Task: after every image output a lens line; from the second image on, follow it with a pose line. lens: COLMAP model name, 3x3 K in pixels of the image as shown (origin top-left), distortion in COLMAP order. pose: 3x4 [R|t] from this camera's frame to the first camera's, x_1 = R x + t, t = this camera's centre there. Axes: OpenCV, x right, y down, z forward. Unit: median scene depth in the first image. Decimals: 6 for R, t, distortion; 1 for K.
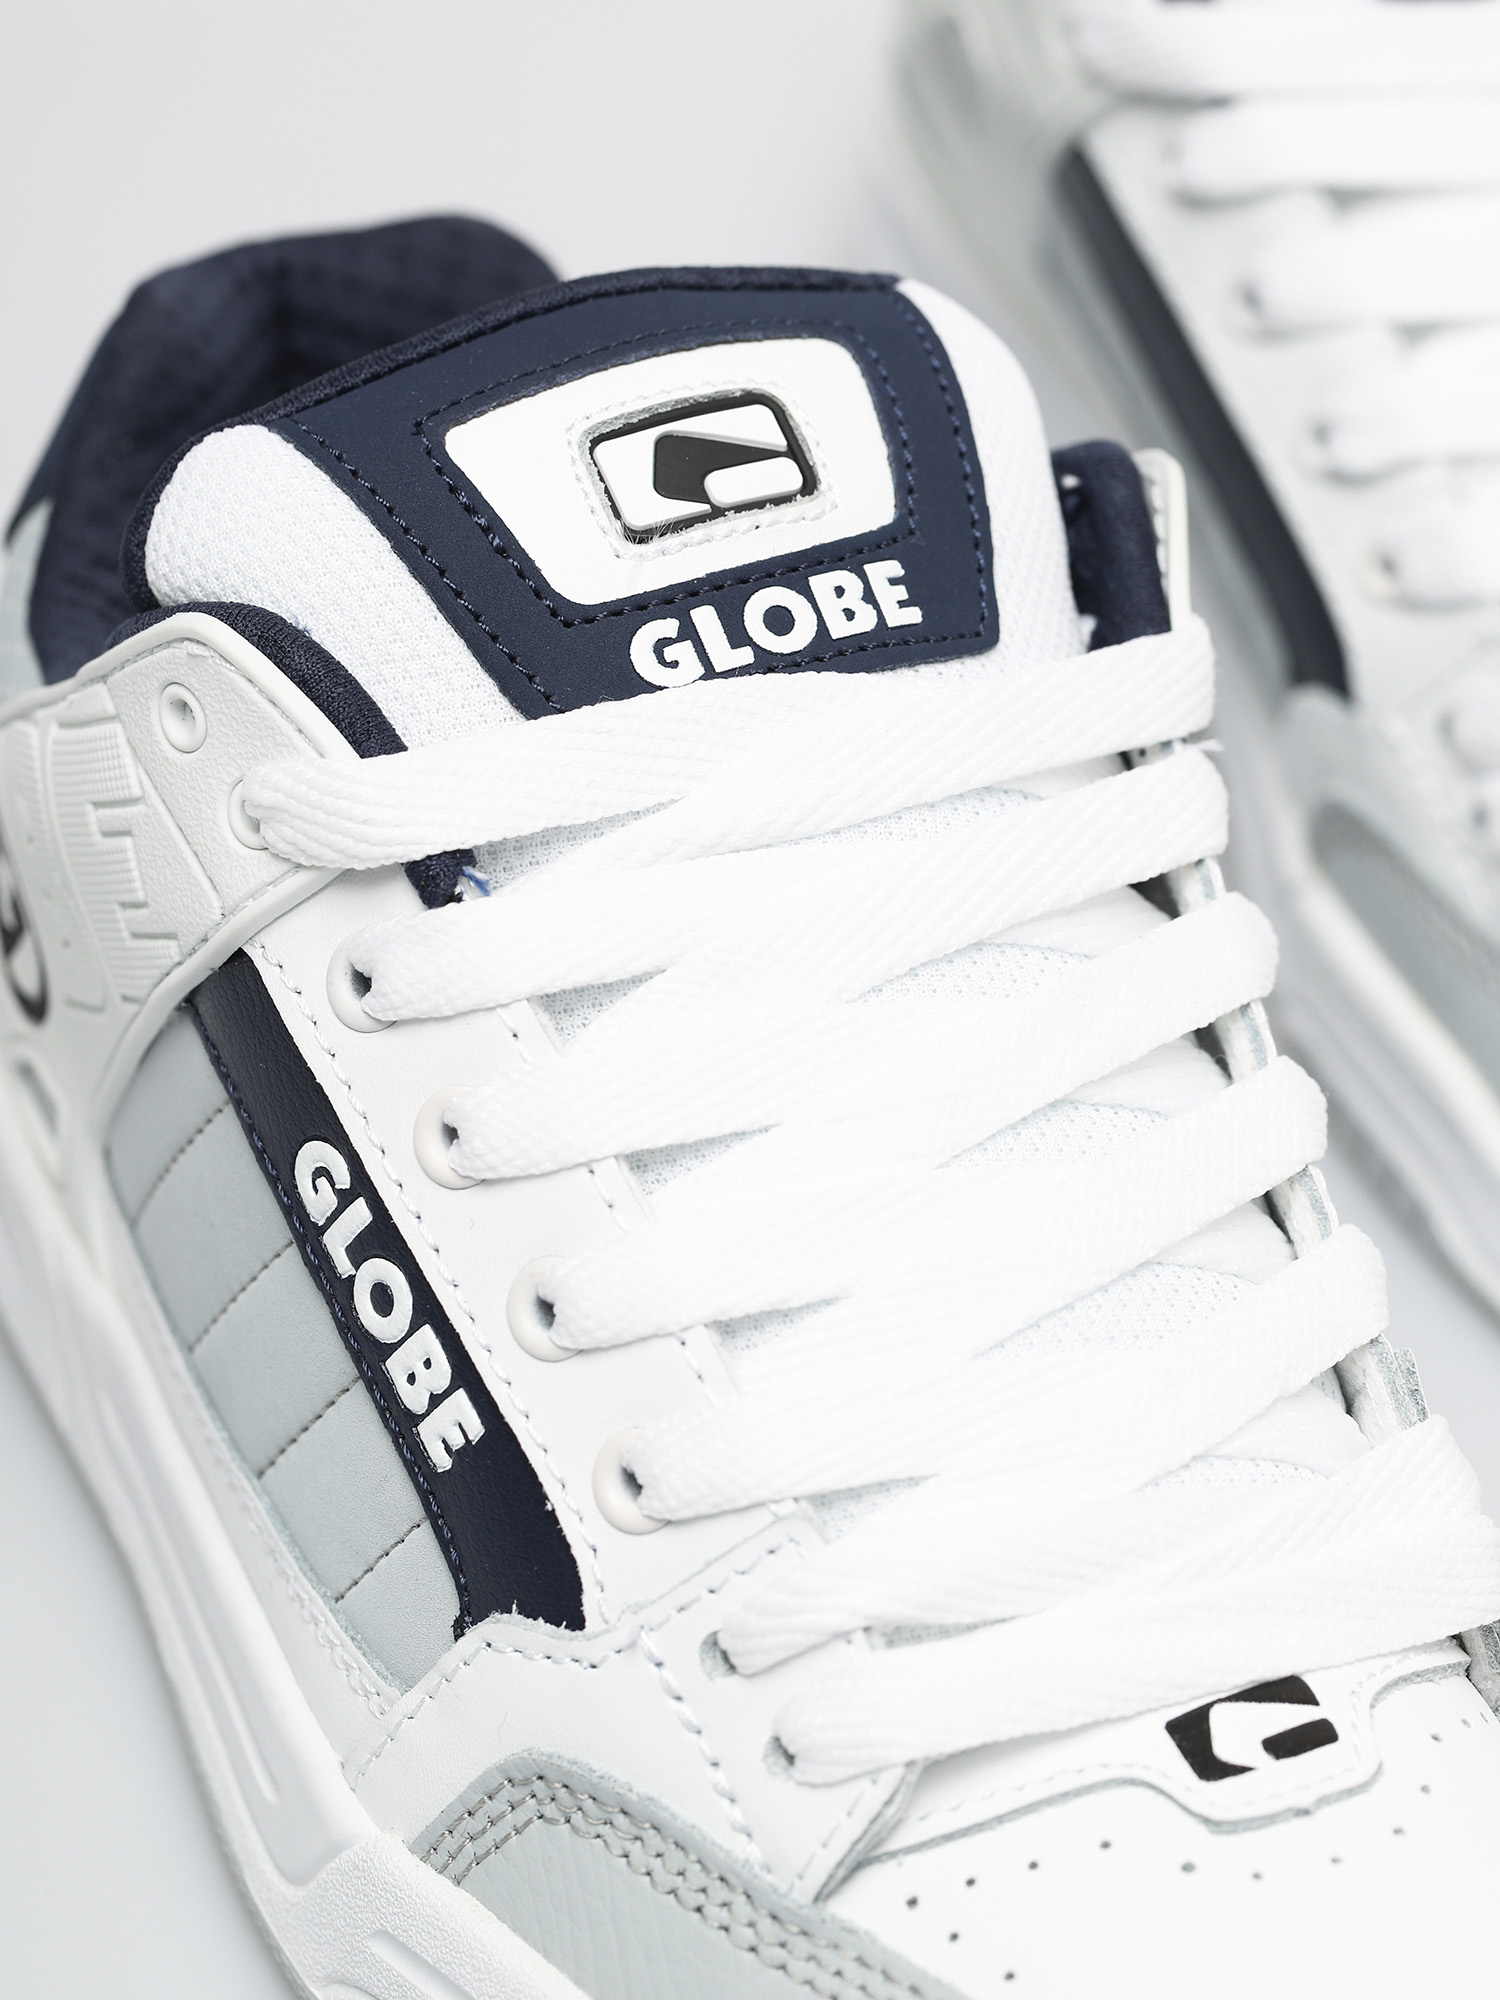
lens RADIAL K [[6389.5, 0, 750.0], [0, 6389.5, 1000.0], [0, 0, 1]] dist [-0.902564, 19.869096]
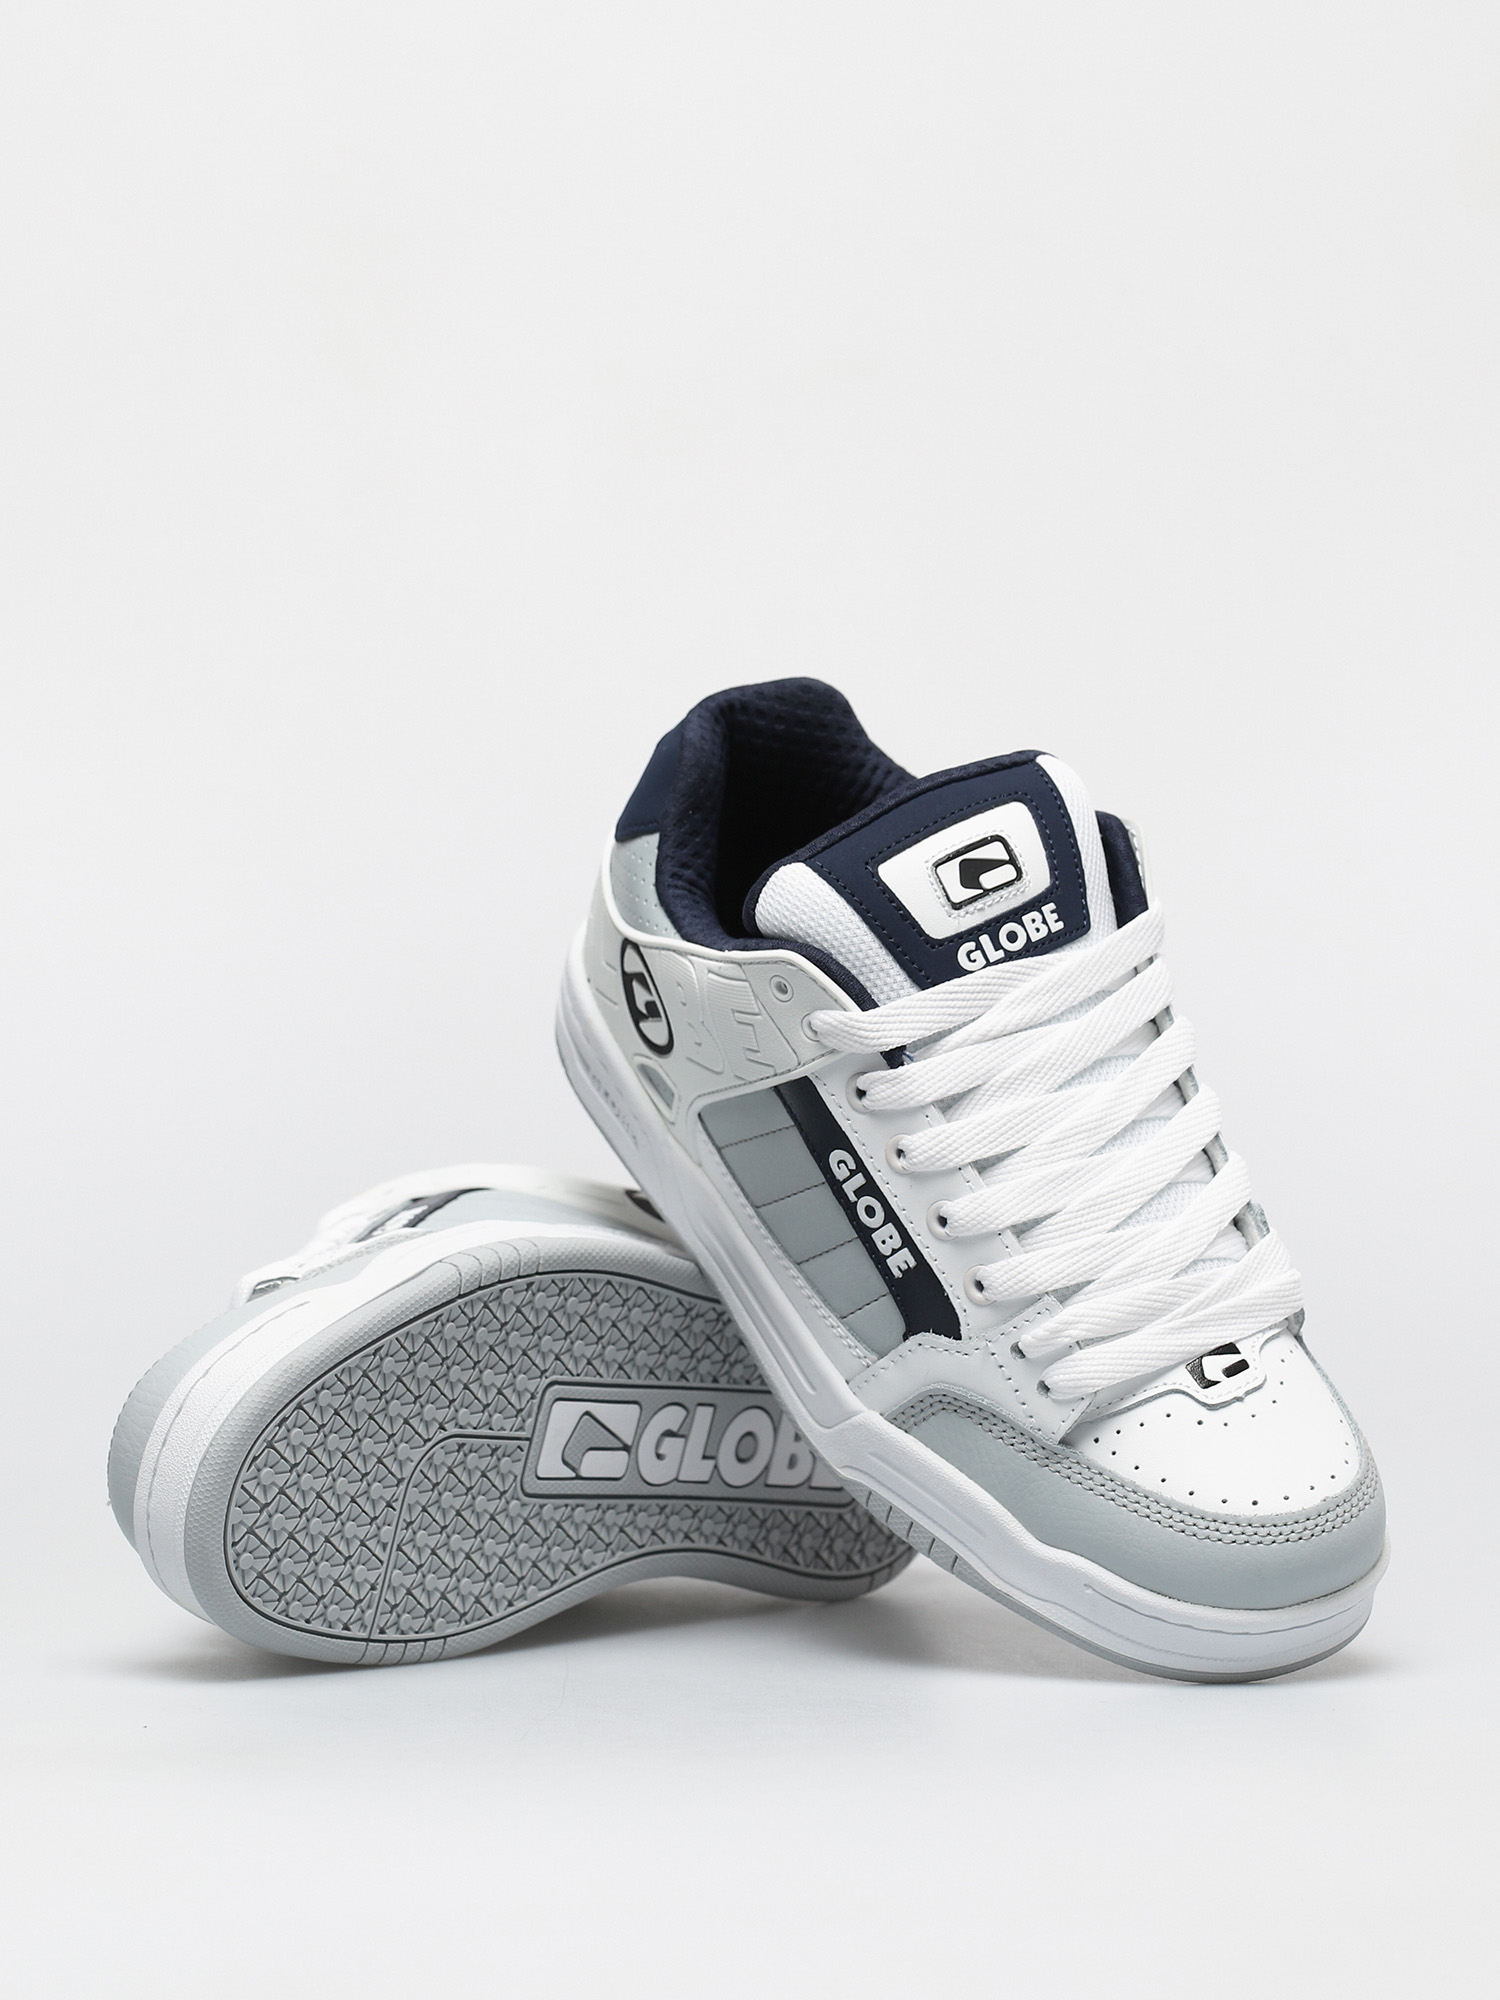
lens RADIAL K [[6389.5, 0, 750.0], [0, 6389.5, 1000.0], [0, 0, 1]] dist [-0.902564, 19.869096]
pose [[0.994142, -0.055635, 0.092666, -0.338050], [0.038359, 0.983148, 0.178743, -0.495961], [-0.101049, -0.174141, 0.979522, -1.490418]]
